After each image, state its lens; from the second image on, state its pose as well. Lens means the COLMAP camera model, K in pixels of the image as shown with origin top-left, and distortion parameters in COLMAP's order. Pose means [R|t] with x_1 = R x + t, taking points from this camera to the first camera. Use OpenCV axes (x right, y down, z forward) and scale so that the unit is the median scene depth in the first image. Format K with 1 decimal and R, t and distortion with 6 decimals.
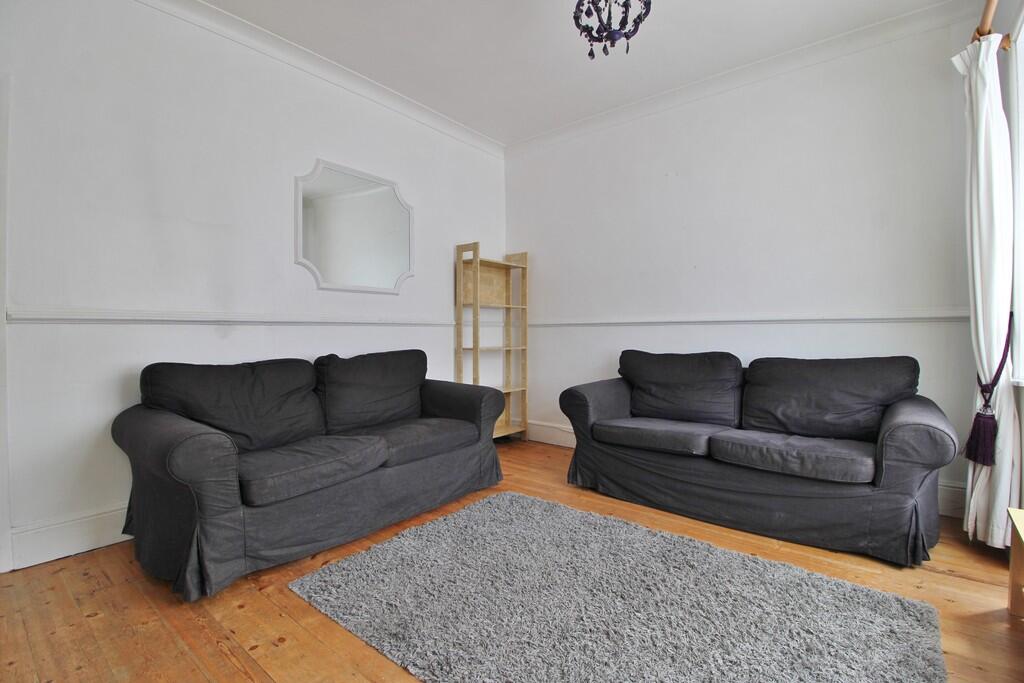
lens RADIAL K [[474.1, 0, 503.4], [0, 474.1, 335.8], [0, 0, 1]] dist [-0.003681, -0.000935]
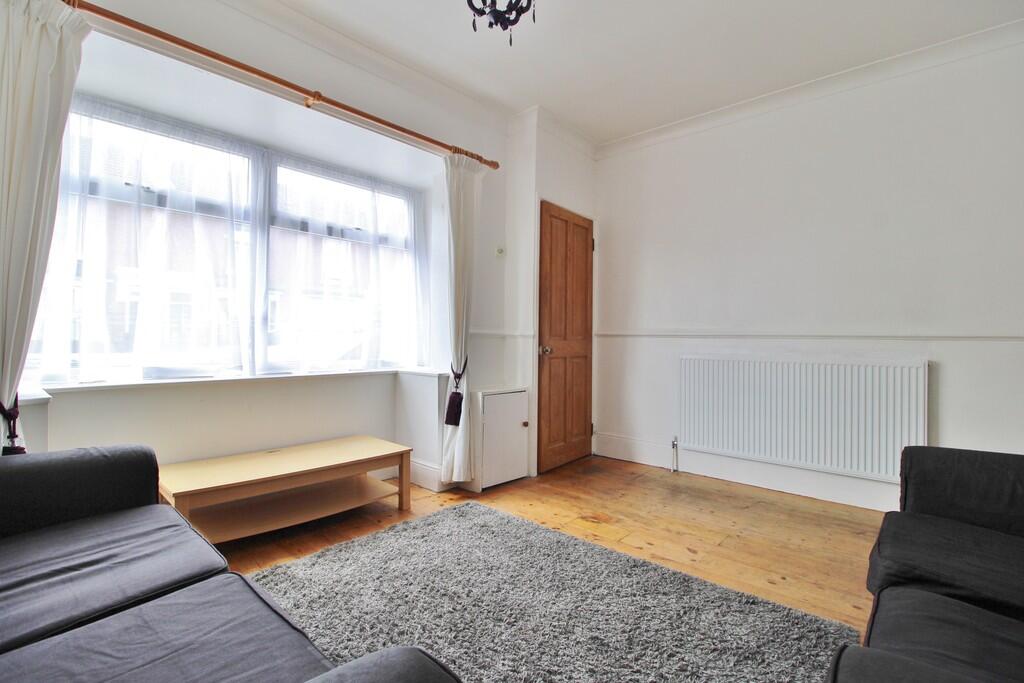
lens RADIAL K [[474.1, 0, 503.4], [0, 474.1, 335.8], [0, 0, 1]] dist [-0.003681, -0.000935]
pose [[-0.998193, -0.006434, 0.059748, 0.127093], [-0.006218, 0.999973, 0.003802, -0.024305], [-0.059771, 0.003424, -0.998206, 1.407828]]
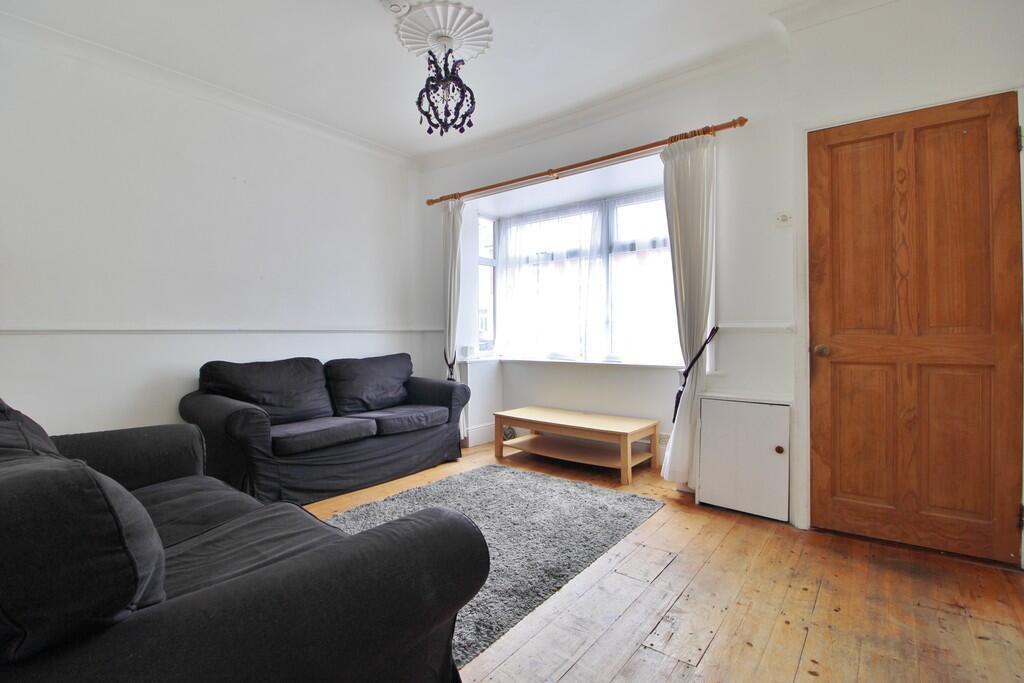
lens RADIAL K [[474.1, 0, 503.4], [0, 474.1, 335.8], [0, 0, 1]] dist [-0.003681, -0.000935]
pose [[-0.006501, 0.000044, 0.999979, -0.859232], [0.014597, 0.999893, 0.000051, -0.014152], [-0.999872, 0.014597, -0.006501, 0.630933]]
